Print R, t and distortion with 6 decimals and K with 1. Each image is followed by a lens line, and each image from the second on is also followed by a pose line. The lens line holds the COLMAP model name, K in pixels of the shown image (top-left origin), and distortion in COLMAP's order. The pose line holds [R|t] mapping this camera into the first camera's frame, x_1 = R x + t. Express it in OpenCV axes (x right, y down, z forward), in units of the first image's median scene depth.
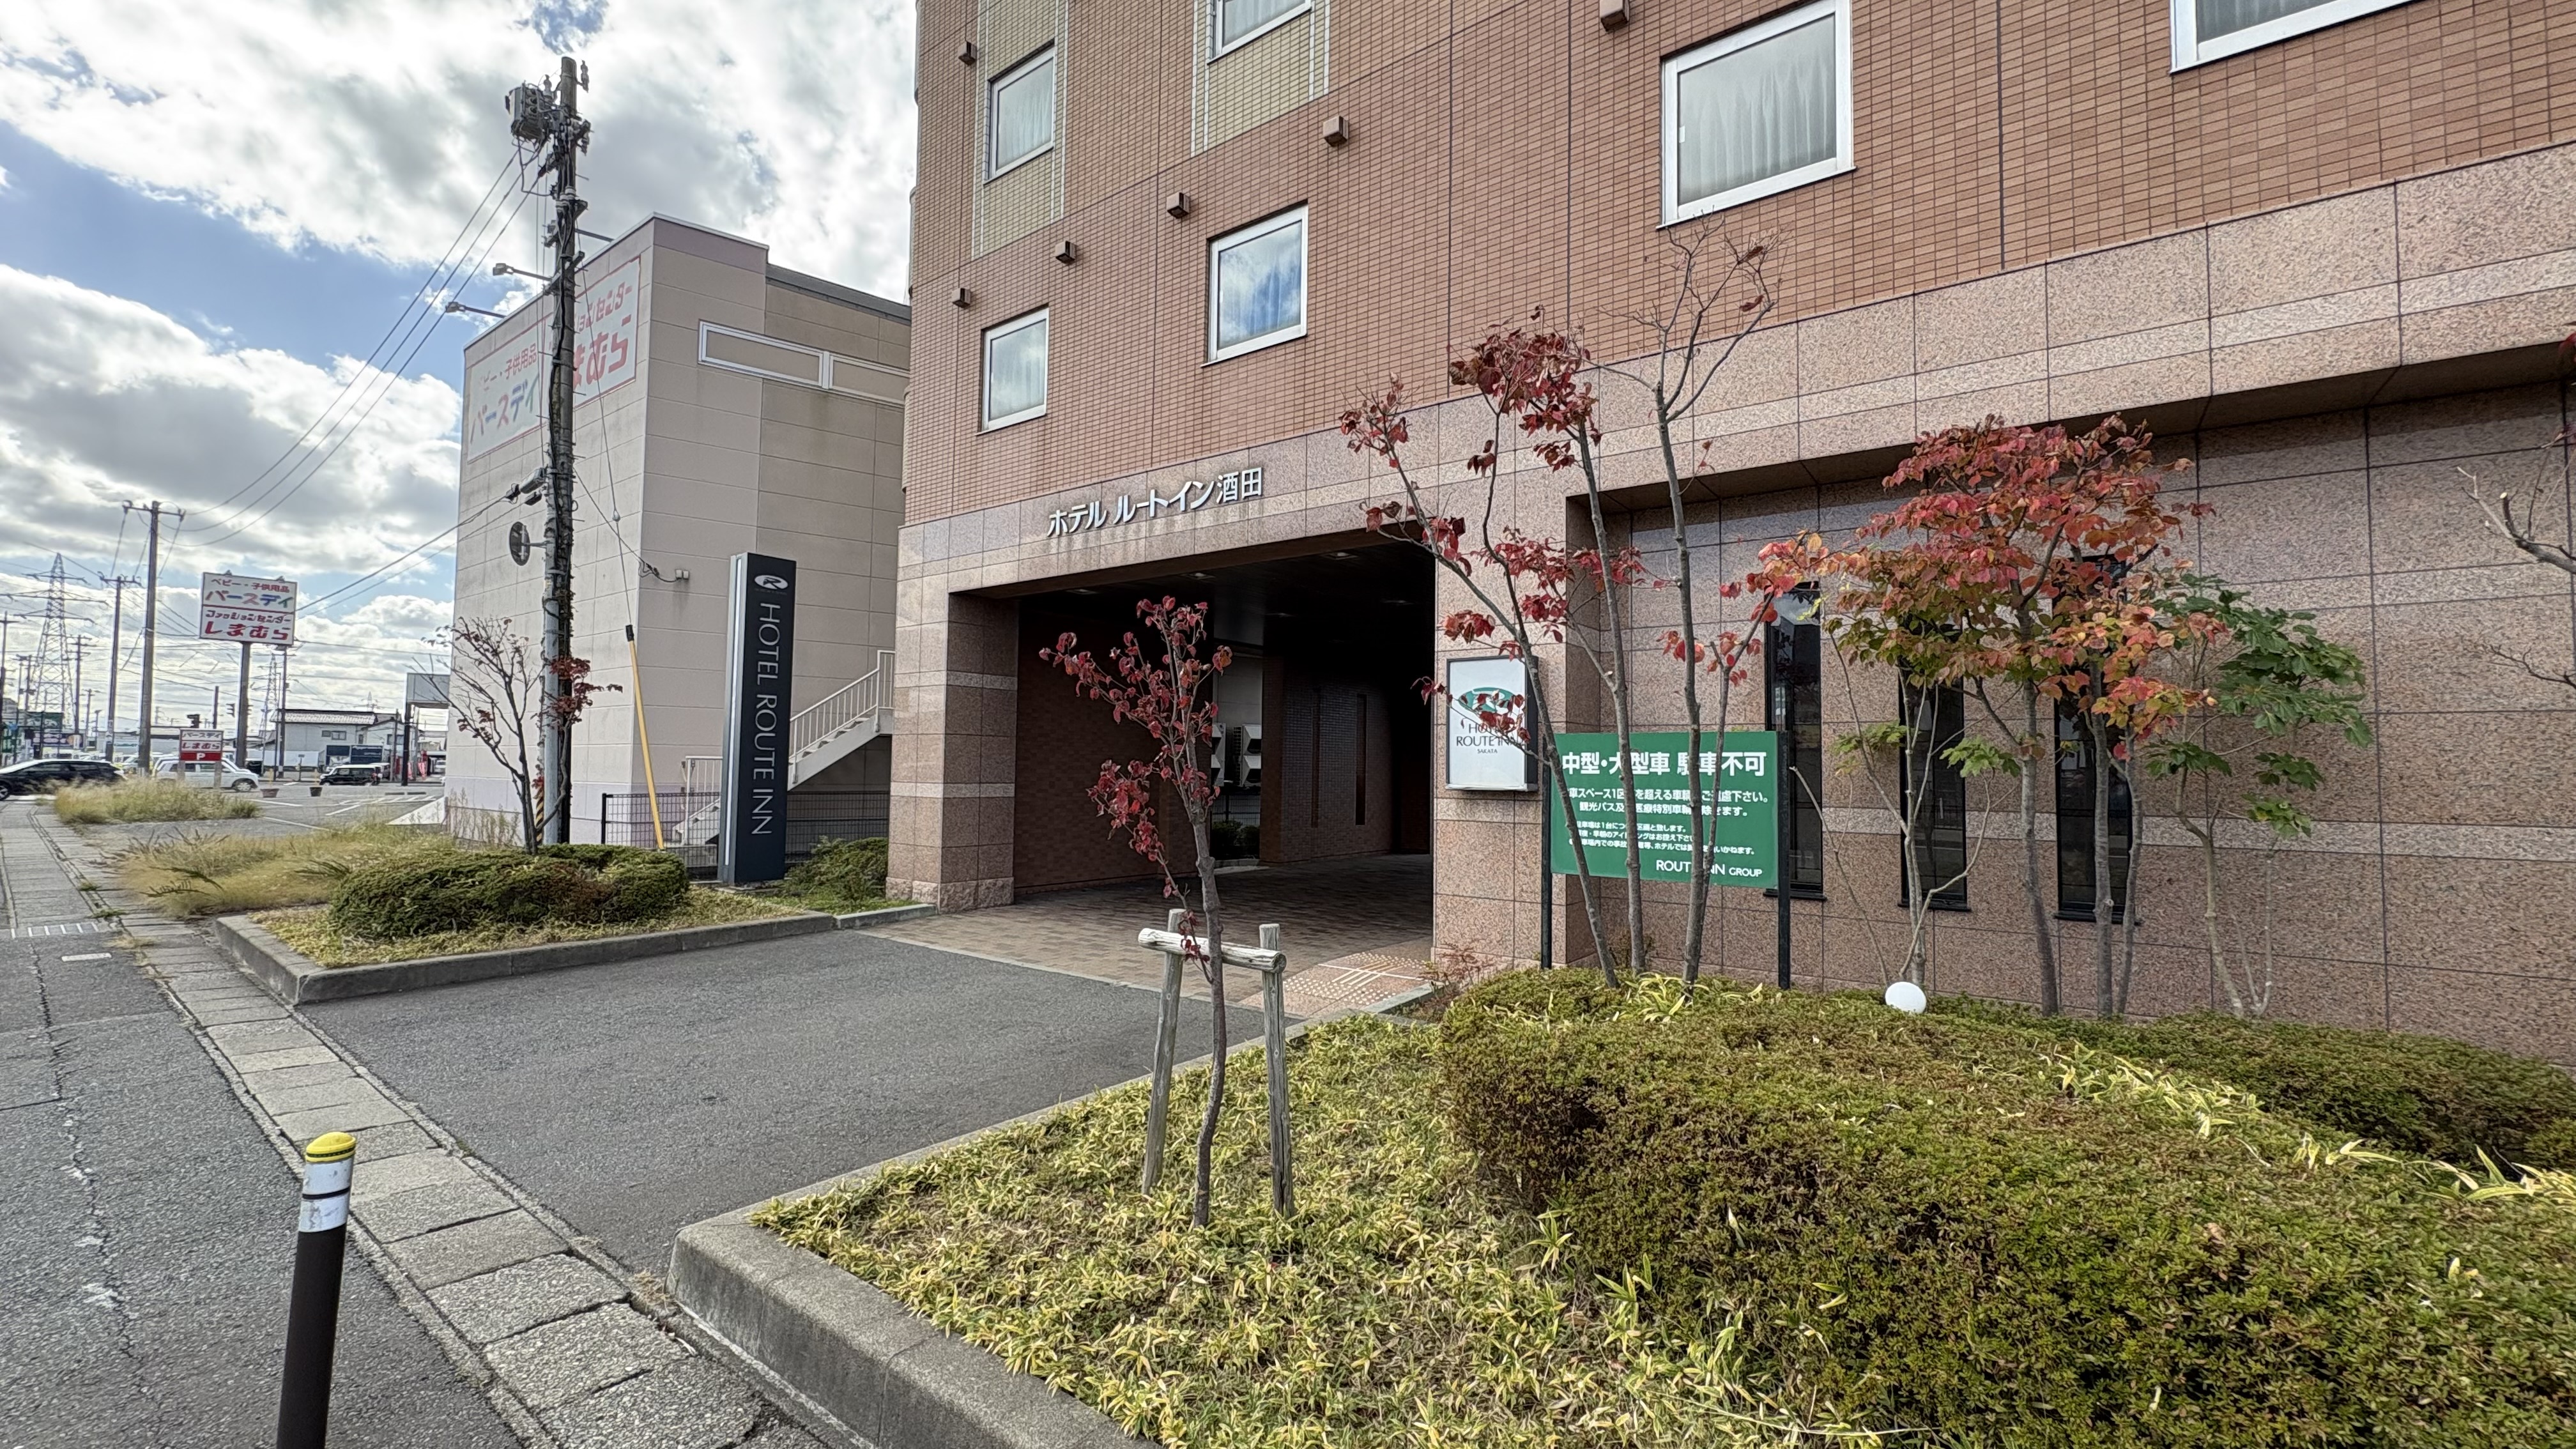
lens RADIAL K [[1026.0, 0, 1273.3], [0, 1026.0, 710.4], [0, 0, 1]] dist [-0.009225, 0.000741]
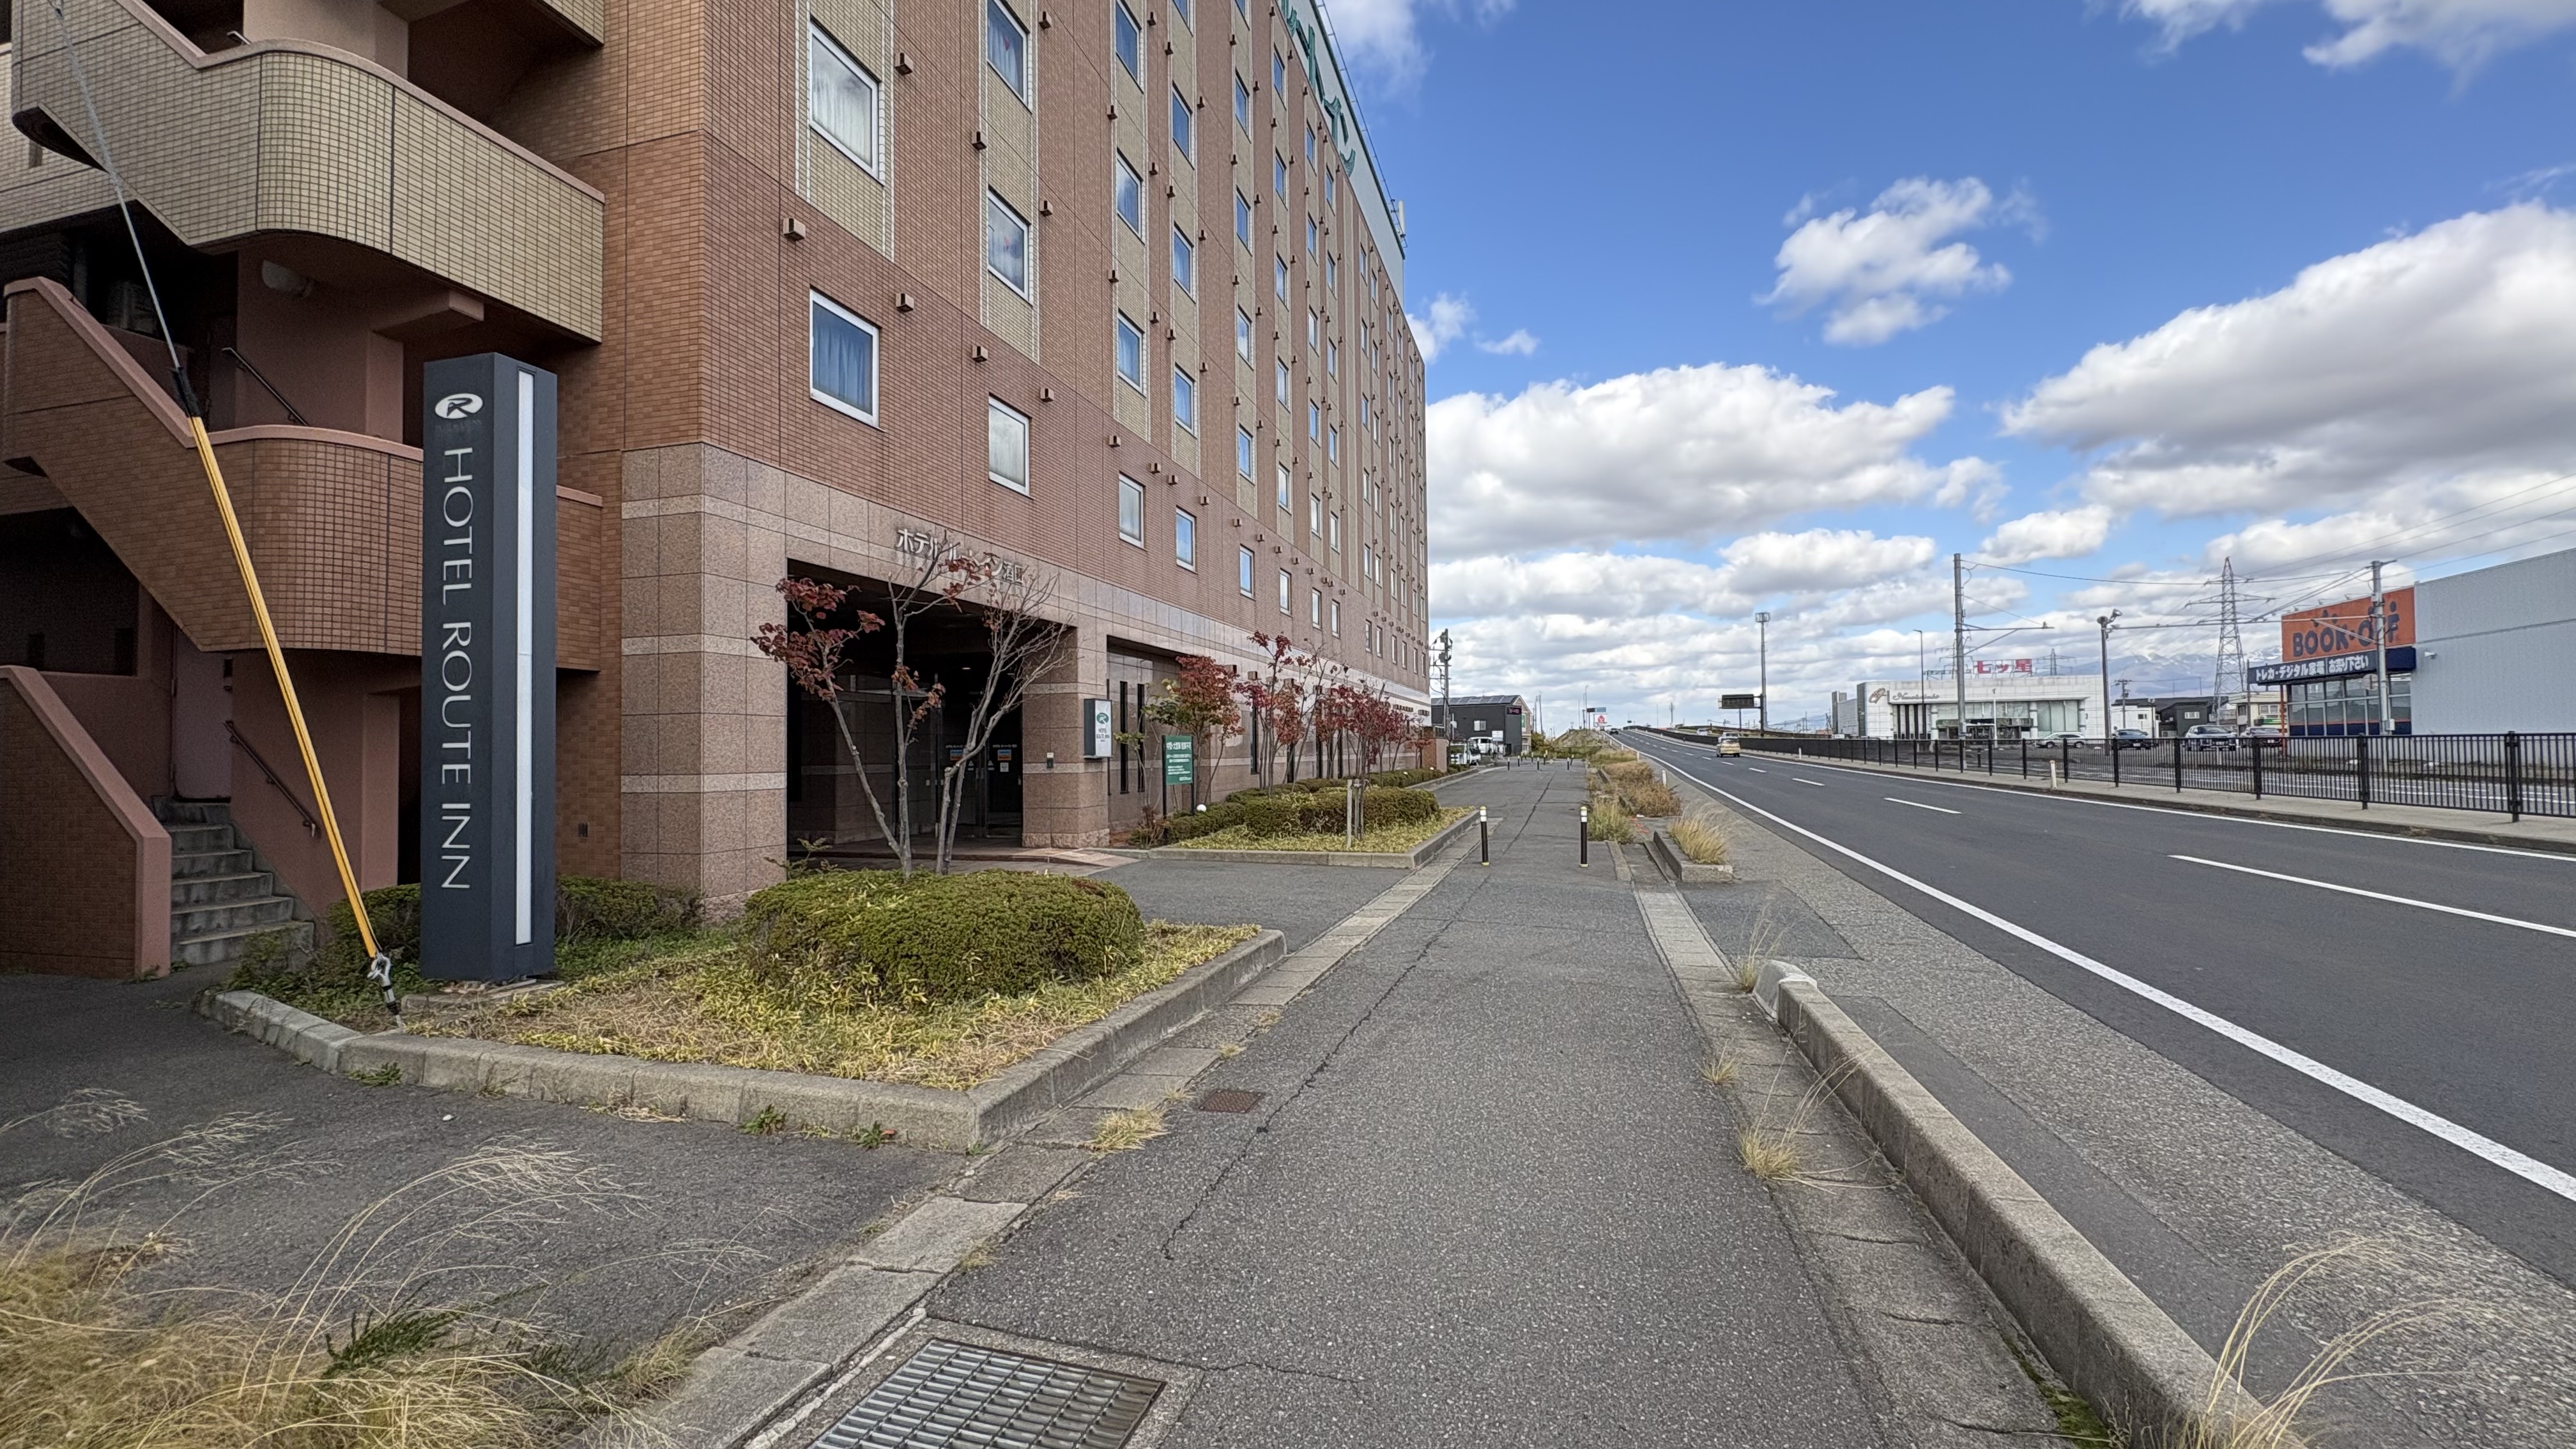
lens RADIAL K [[1026.0, 0, 1286.8], [0, 1026.0, 729.7], [0, 0, 1]] dist [-0.009225, 0.000741]
pose [[-0.369931, 0.018806, 0.928869, -1.312842], [-0.030360, 0.999016, -0.032317, 0.050209], [-0.928563, -0.040156, -0.368997, 0.930763]]
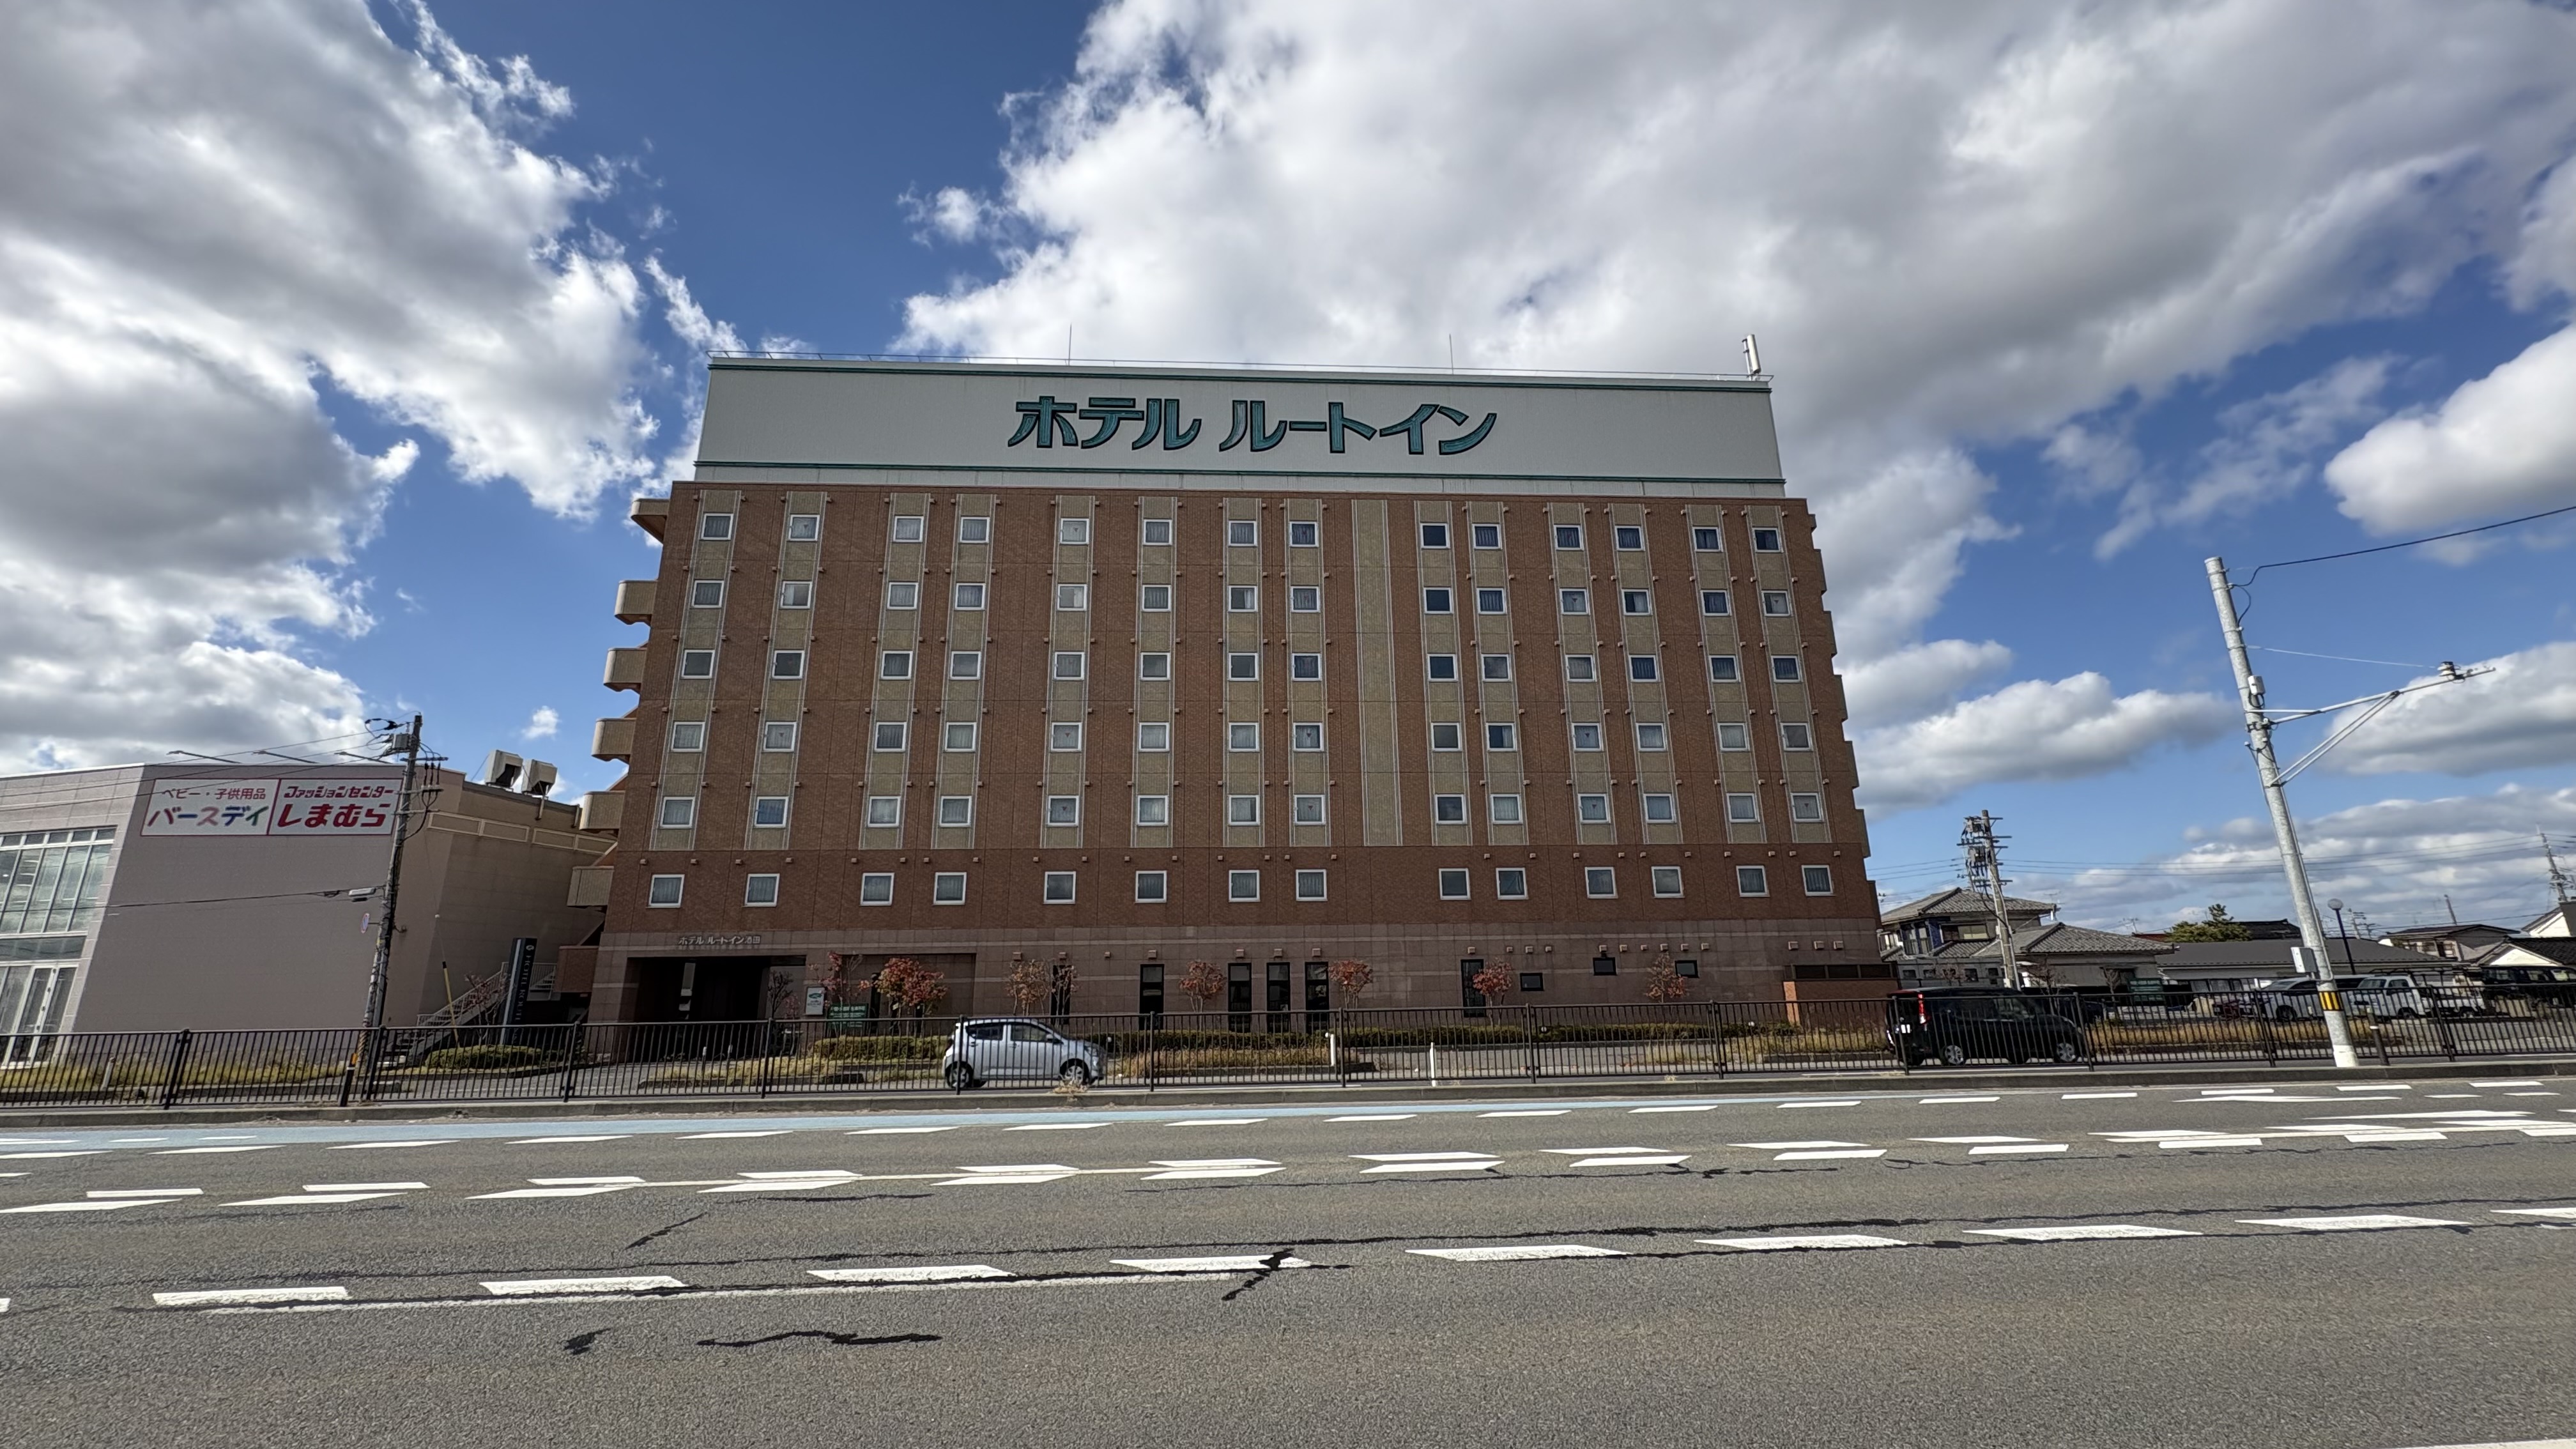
lens RADIAL K [[1026.0, 0, 1284.8], [0, 1026.0, 723.8], [0, 0, 1]] dist [-0.009225, 0.000741]
pose [[0.761938, 0.150641, 0.629887, -0.869888], [-0.009499, 0.975068, -0.221702, -0.140516], [-0.647580, 0.162940, 0.744373, -2.796501]]
